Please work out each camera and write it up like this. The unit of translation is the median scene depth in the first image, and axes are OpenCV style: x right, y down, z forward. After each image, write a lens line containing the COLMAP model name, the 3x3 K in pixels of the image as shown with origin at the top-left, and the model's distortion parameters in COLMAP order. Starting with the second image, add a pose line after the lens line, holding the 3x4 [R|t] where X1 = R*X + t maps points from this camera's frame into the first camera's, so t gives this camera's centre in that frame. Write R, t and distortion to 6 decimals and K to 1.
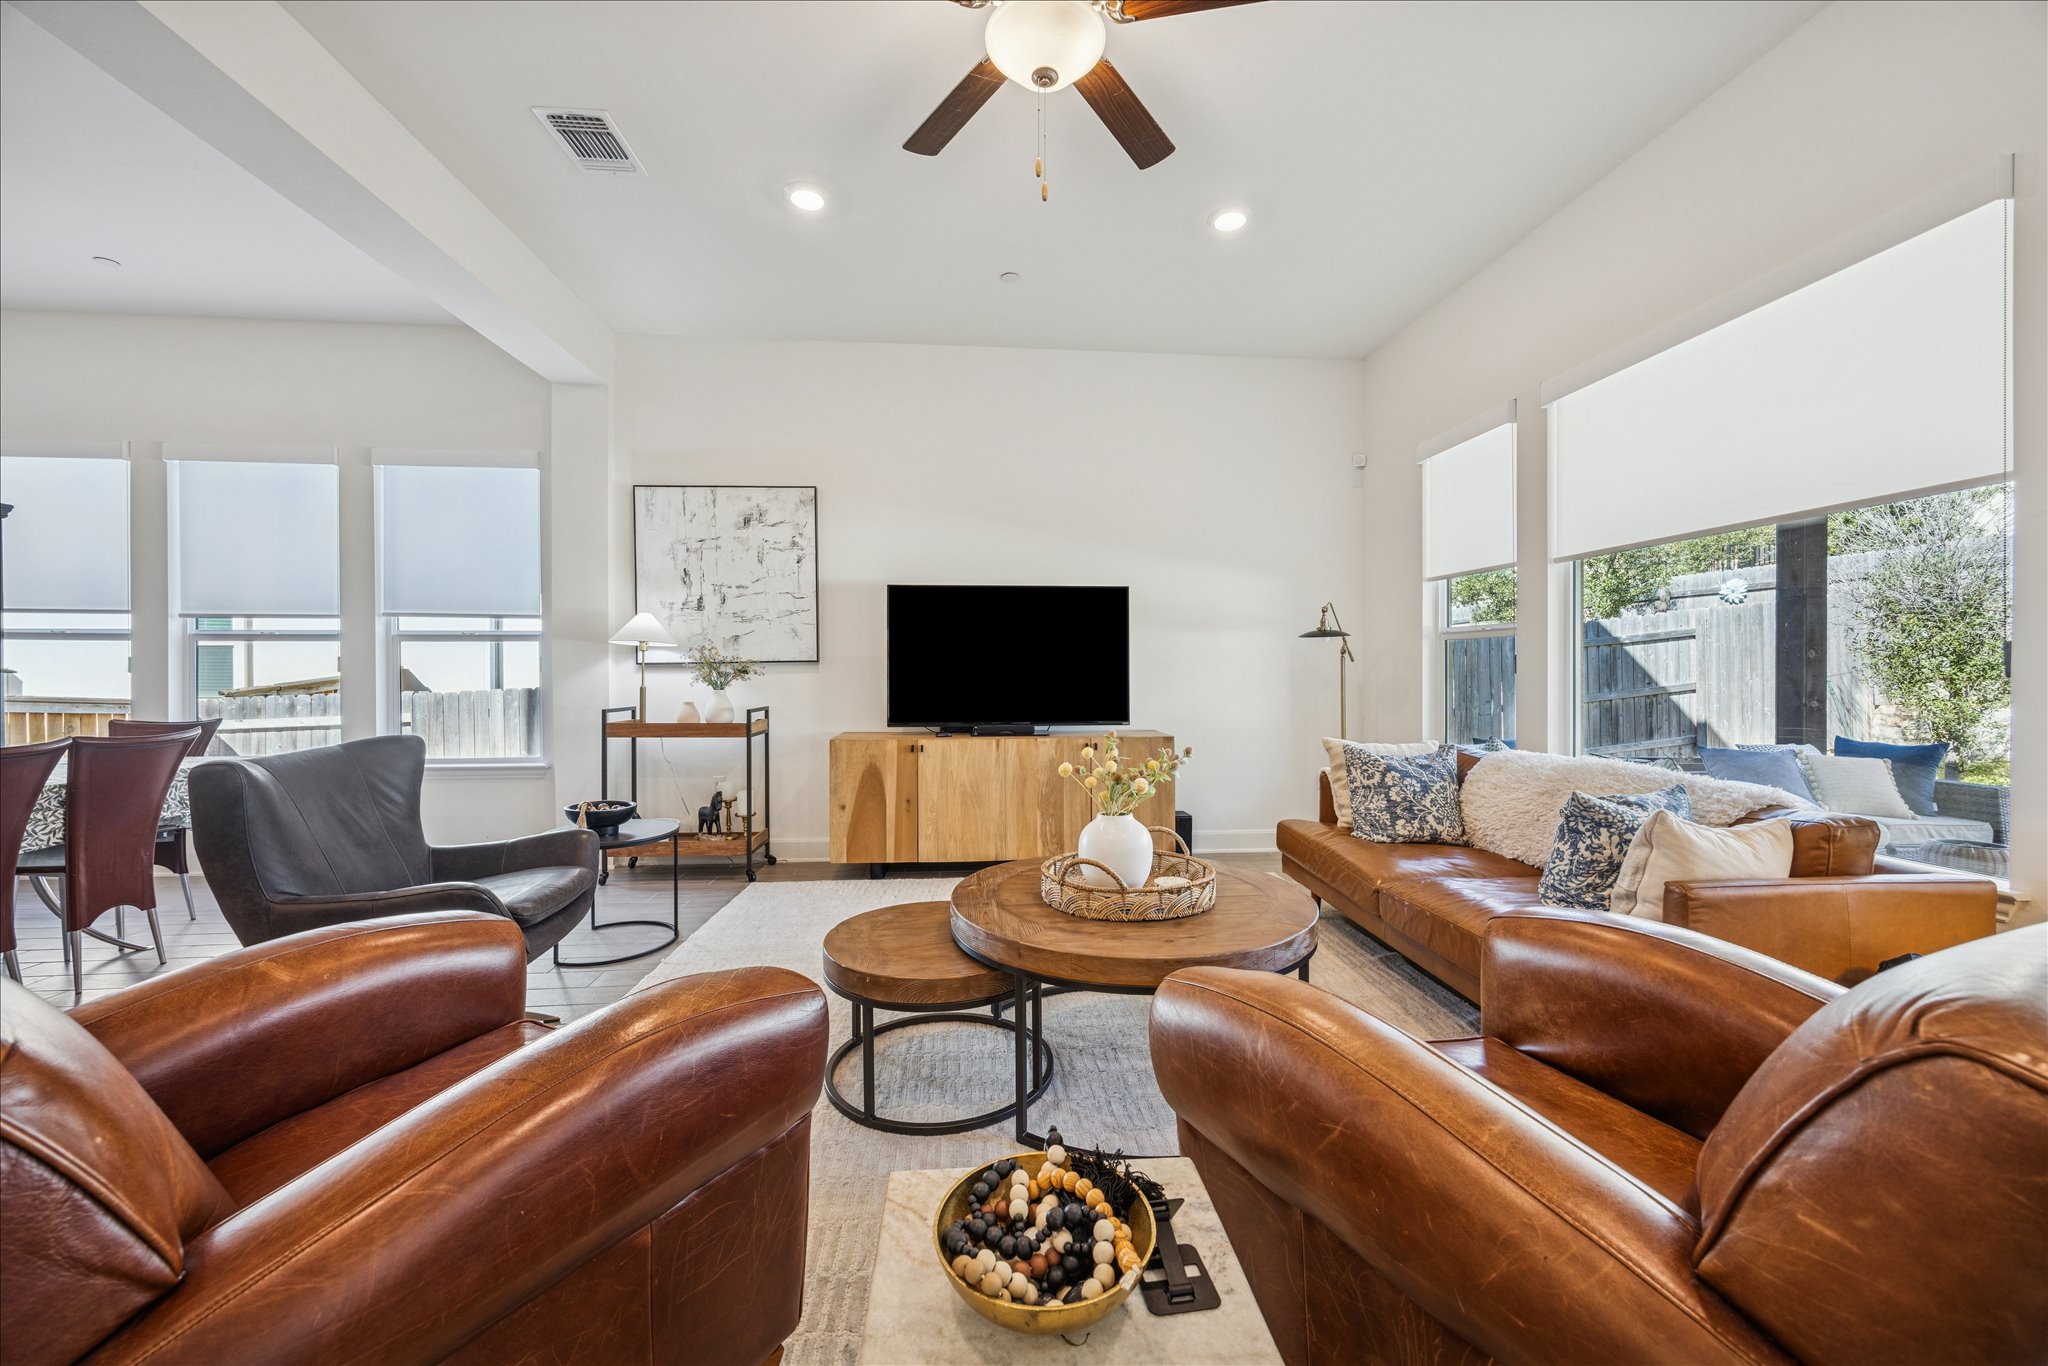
lens RADIAL K [[782.9, 0, 1031.9], [0, 782.9, 677.9], [0, 0, 1]] dist [-0.002211, 0.000002]
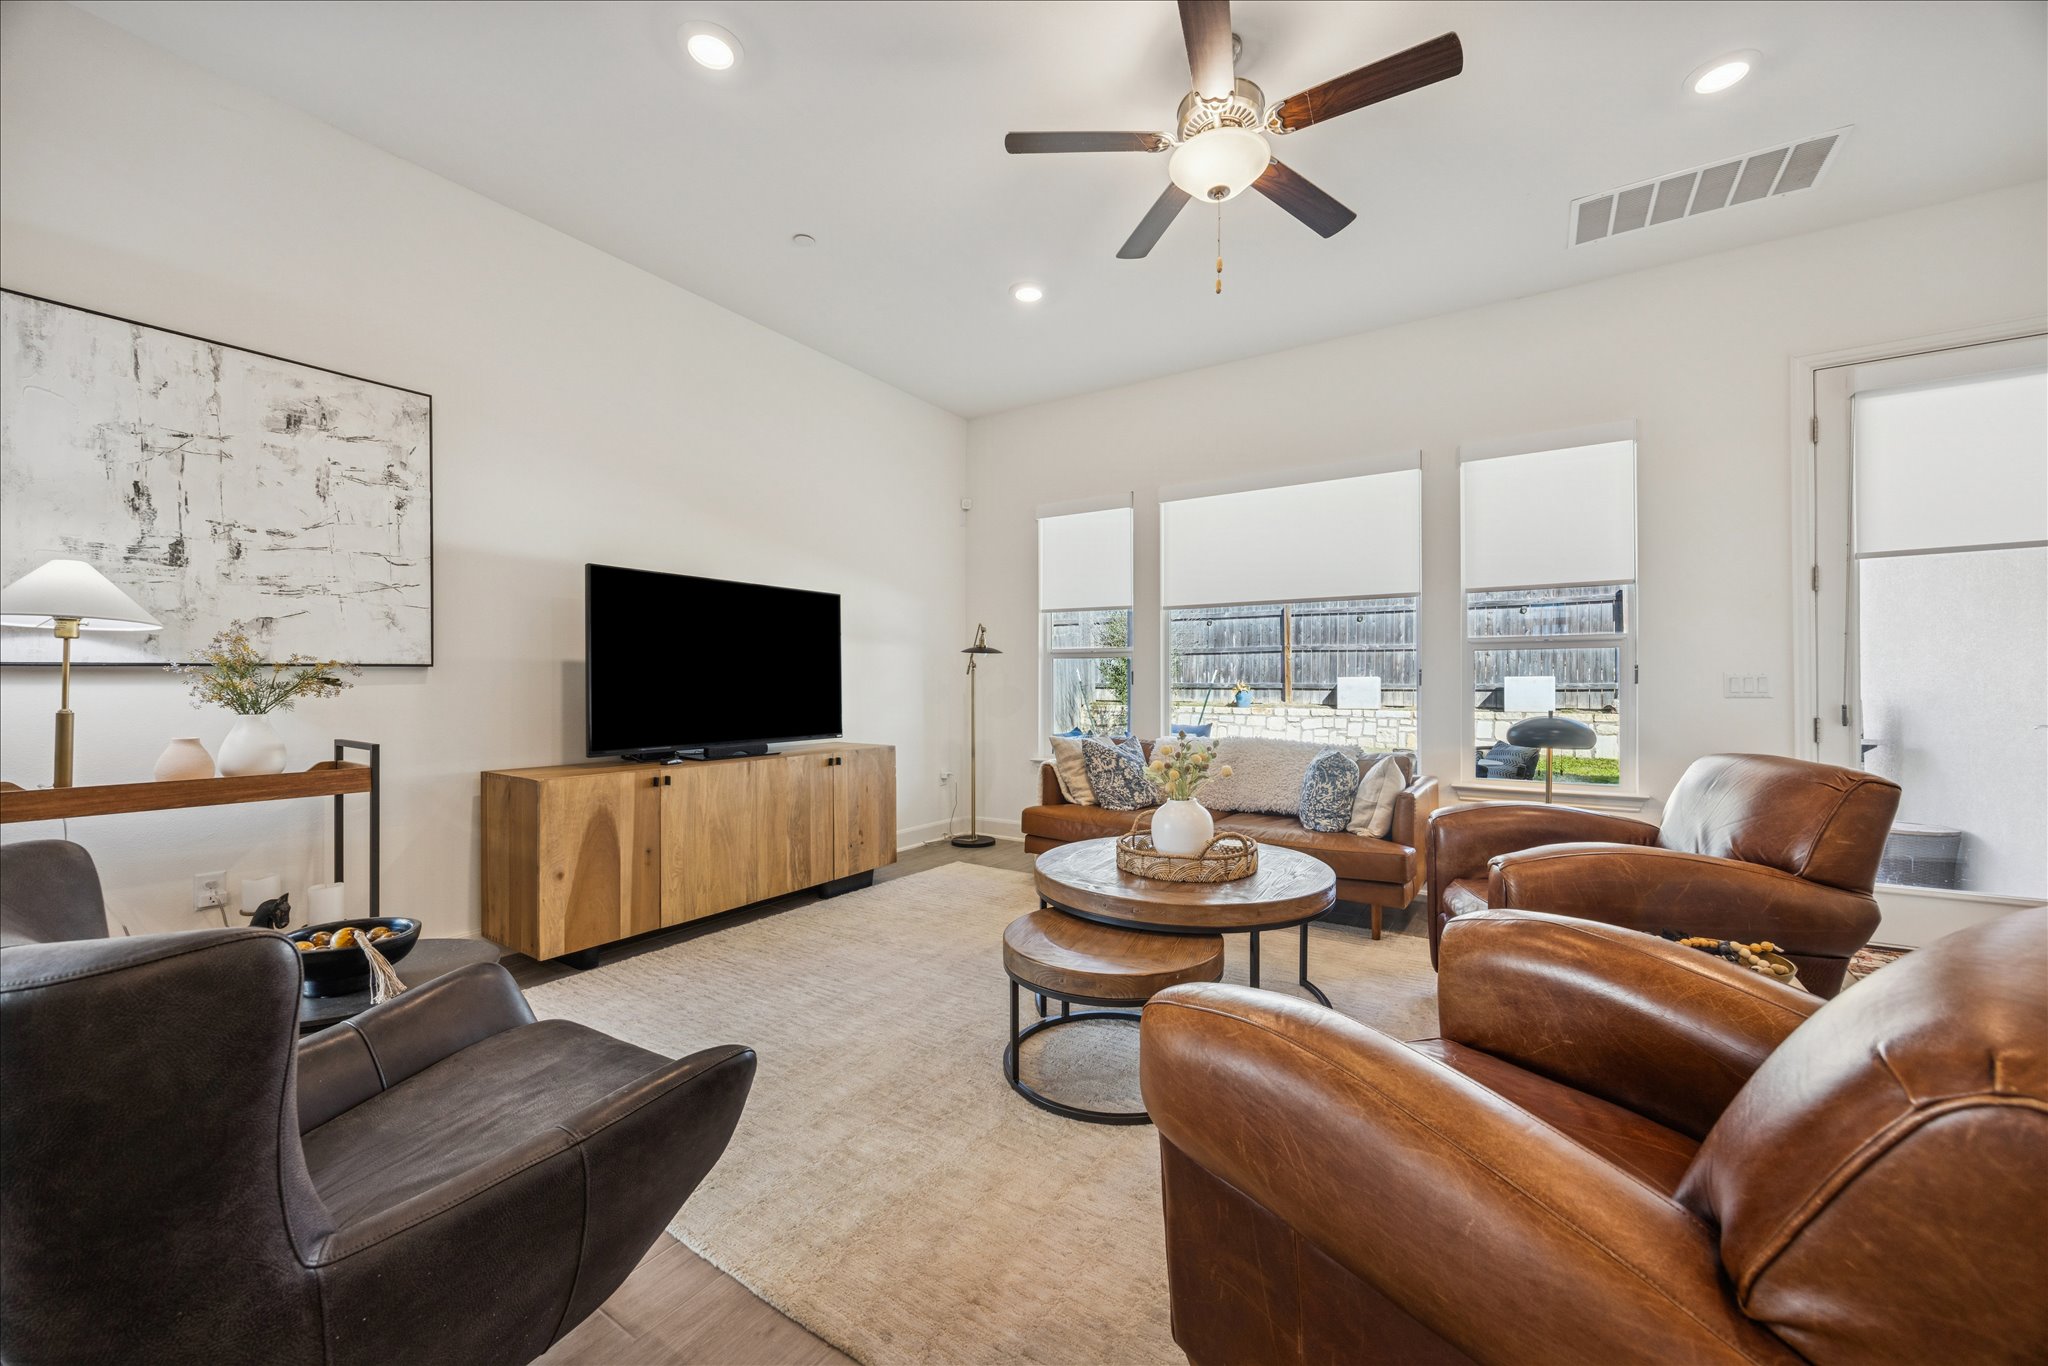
lens RADIAL K [[782.9, 0, 1031.9], [0, 782.9, 680.0], [0, 0, 1]] dist [-0.002211, 0.000002]
pose [[0.609702, 0.003984, 0.792621, -0.509116], [0.005483, 0.999942, -0.009243, -0.000704], [-0.792612, 0.009981, 0.609645, 0.225788]]
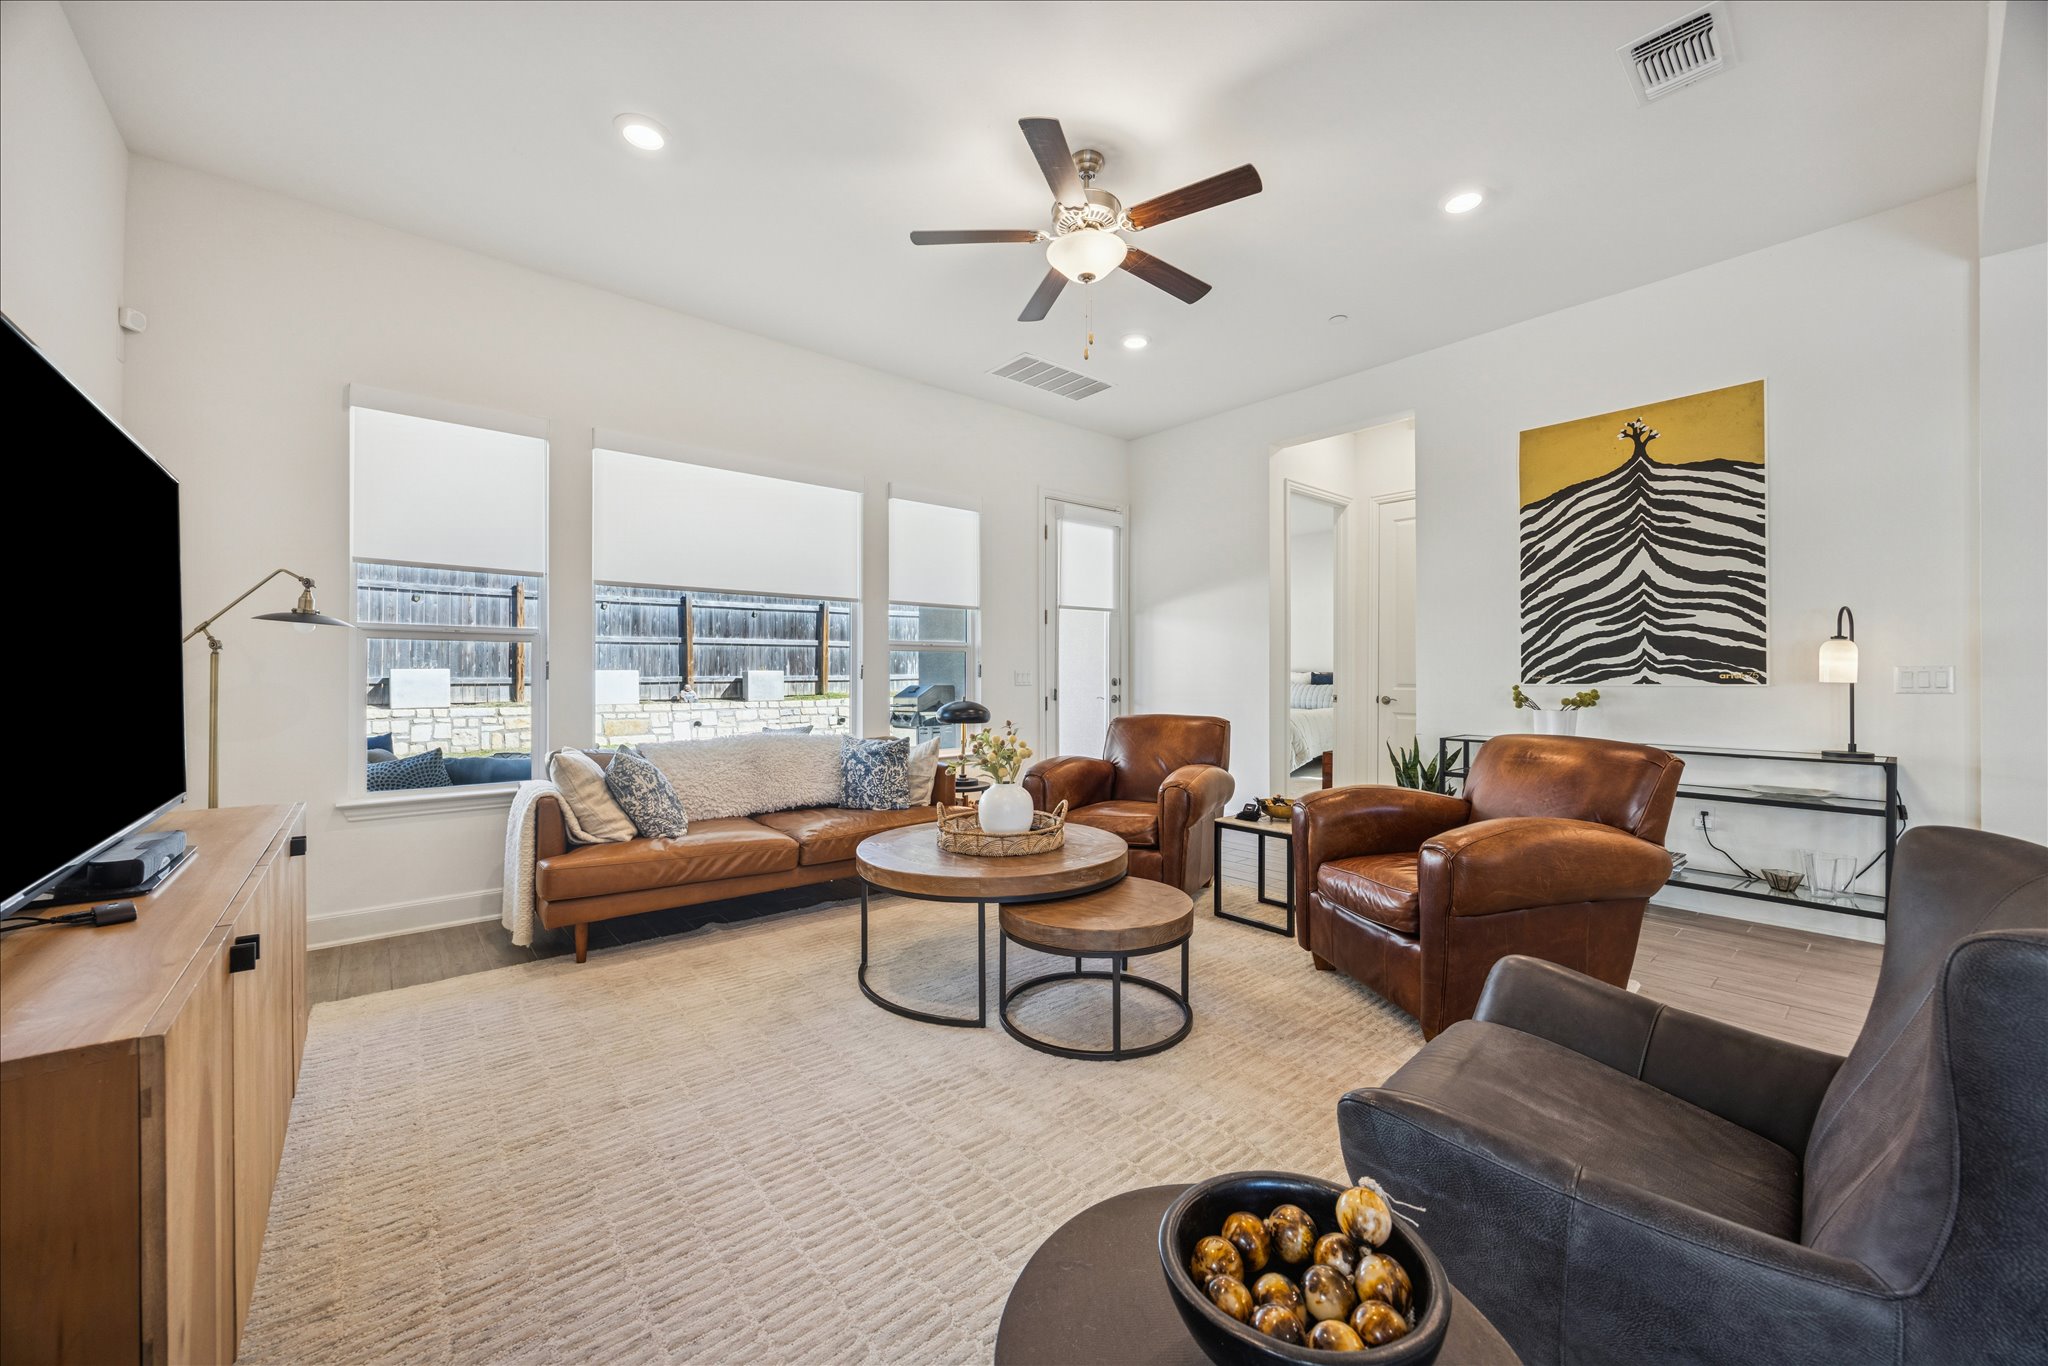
lens RADIAL K [[782.9, 0, 1039.4], [0, 782.9, 678.1], [0, 0, 1]] dist [-0.002211, 0.000002]
pose [[-0.591175, -0.001967, 0.806541, -0.513805], [0.007950, 0.999934, 0.008265, -0.008420], [-0.806504, 0.011298, -0.591121, 0.889995]]
